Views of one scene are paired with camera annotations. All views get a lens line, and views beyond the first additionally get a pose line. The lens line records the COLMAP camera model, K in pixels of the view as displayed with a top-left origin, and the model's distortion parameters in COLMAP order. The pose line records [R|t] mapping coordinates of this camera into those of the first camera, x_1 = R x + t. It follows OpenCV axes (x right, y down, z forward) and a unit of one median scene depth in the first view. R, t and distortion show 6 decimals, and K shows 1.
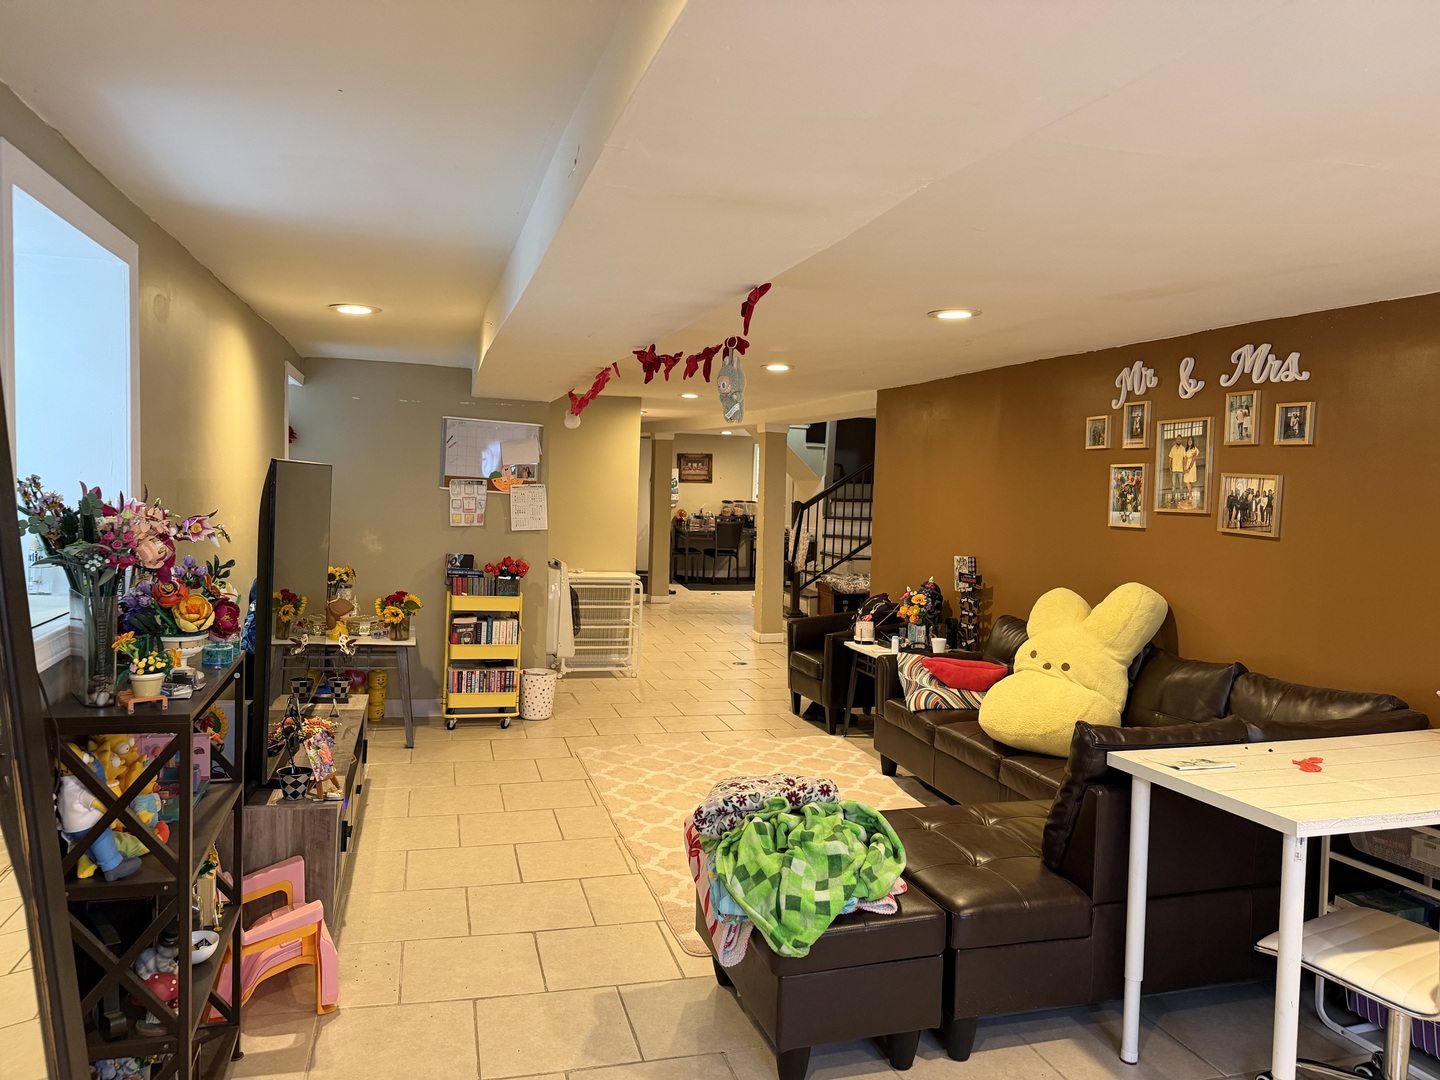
lens RADIAL K [[1003.0, 0, 720.0], [0, 1003.0, 540.0], [0, 0, 1]] dist [0.101361, -0.157242]
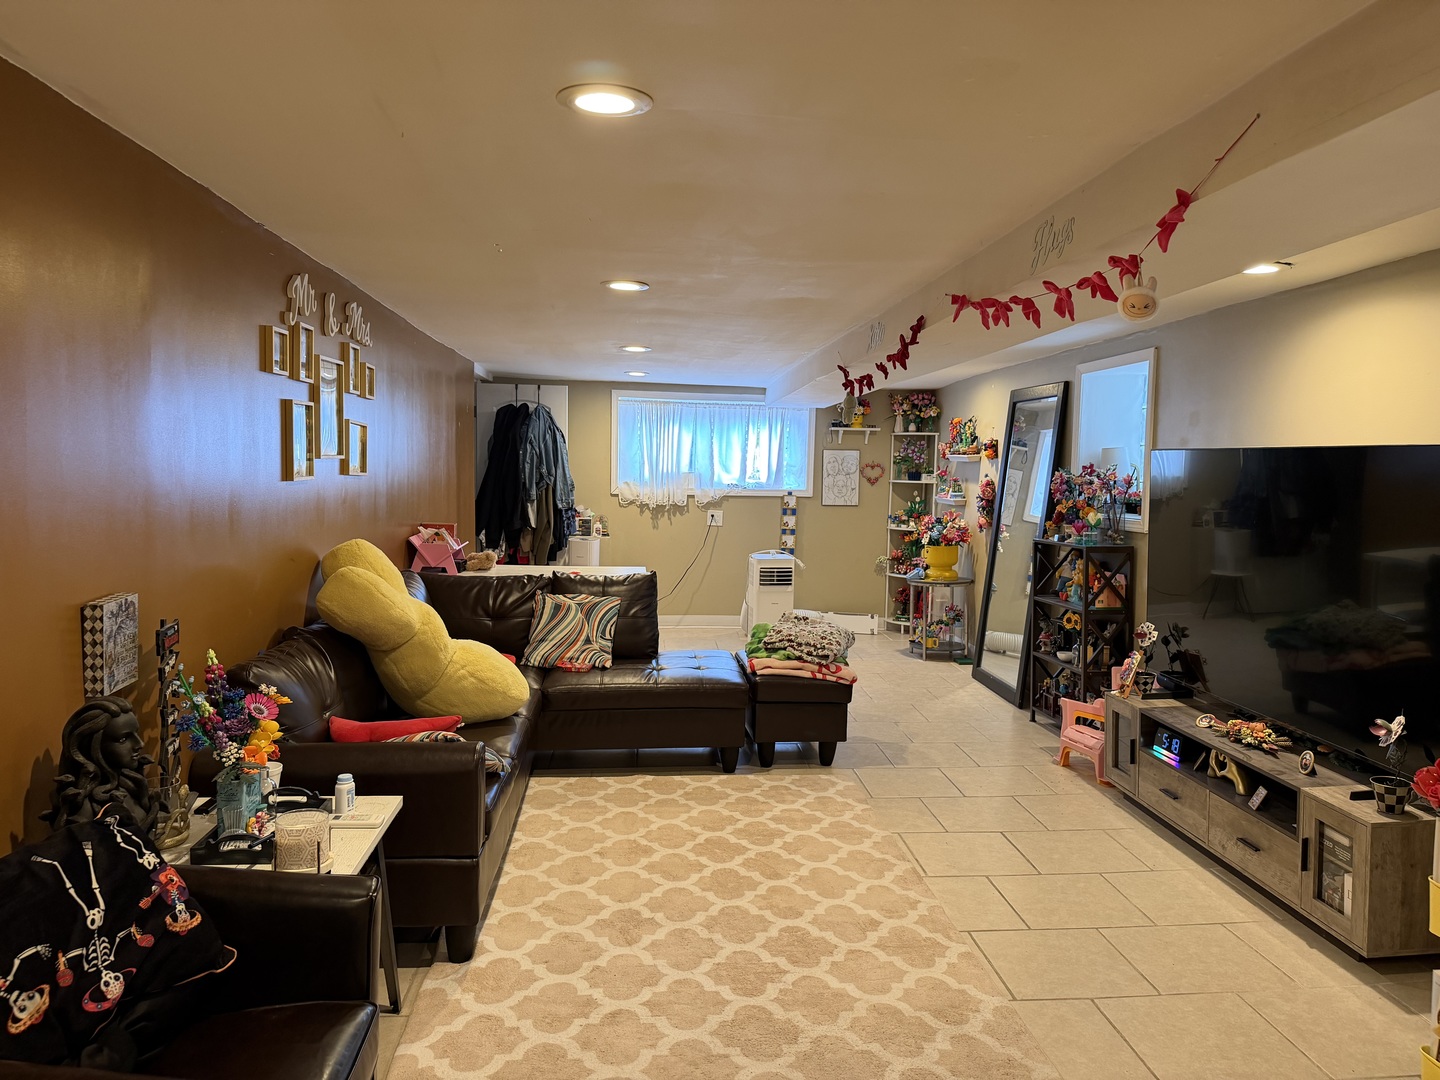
lens RADIAL K [[1003.0, 0, 720.0], [0, 1003.0, 540.0], [0, 0, 1]] dist [0.101361, -0.157242]
pose [[-0.979452, -0.062669, 0.191695, -0.087855], [-0.037146, 0.990292, 0.133951, -0.098106], [-0.198228, 0.124077, -0.972271, 1.996439]]
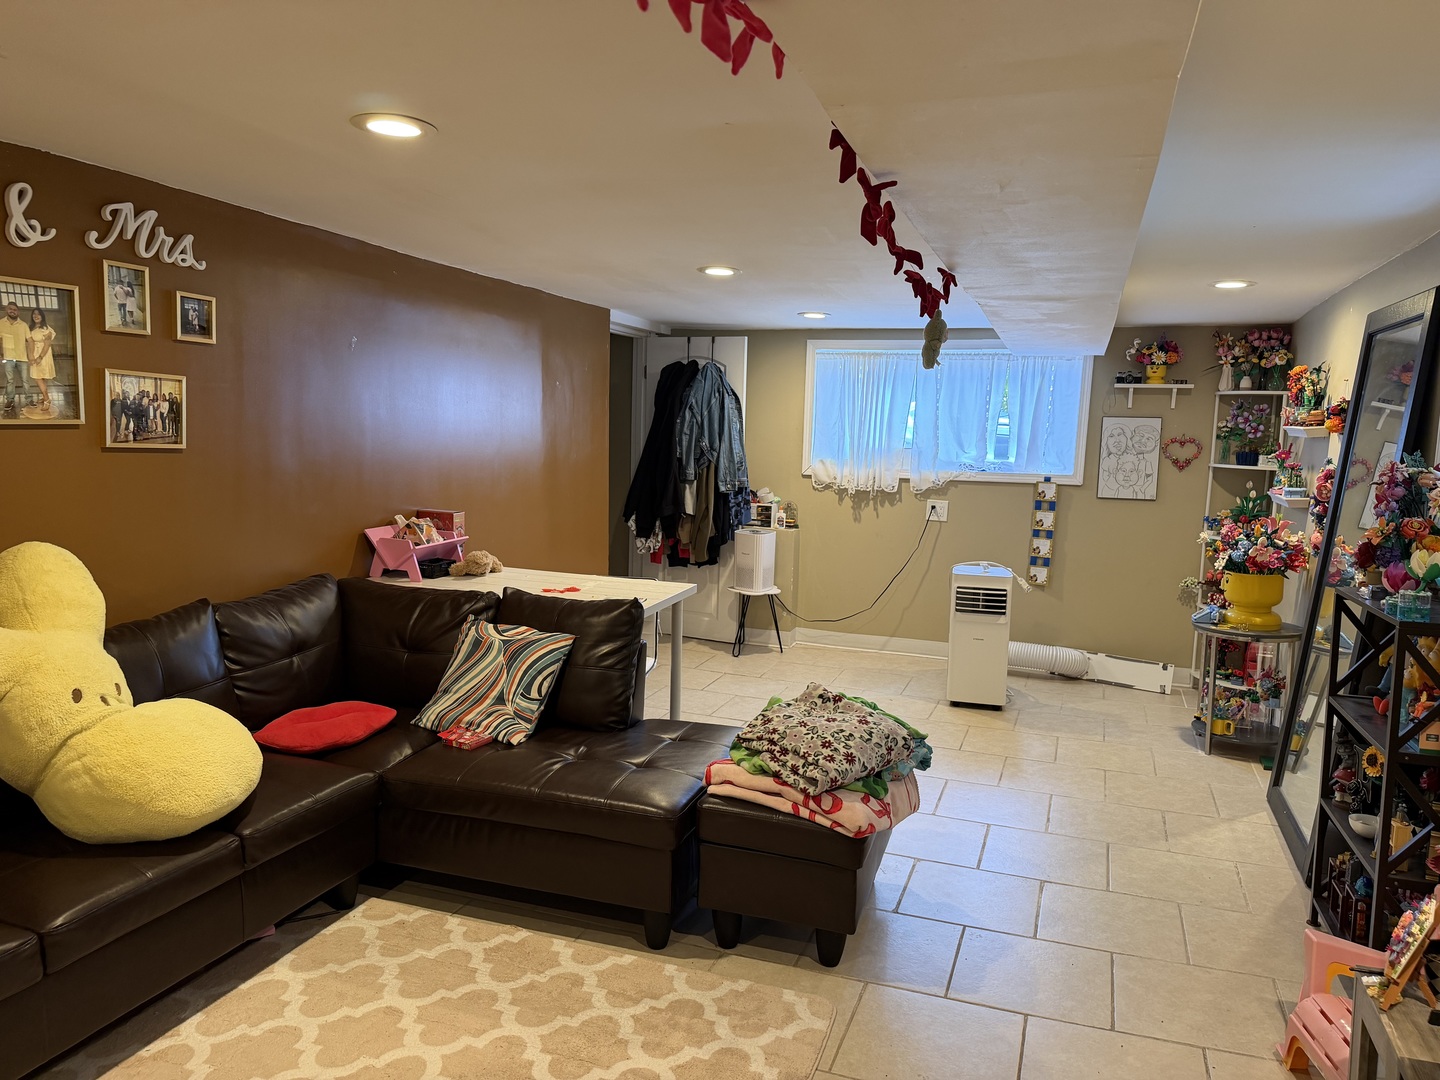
lens RADIAL K [[1003.0, 0, 720.0], [0, 1003.0, 540.0], [0, 0, 1]] dist [0.101361, -0.157242]
pose [[-0.805898, -0.118185, 0.580139, -0.318213], [-0.018407, 0.984402, 0.174970, -0.082553], [-0.591768, 0.130330, -0.795503, 1.372161]]
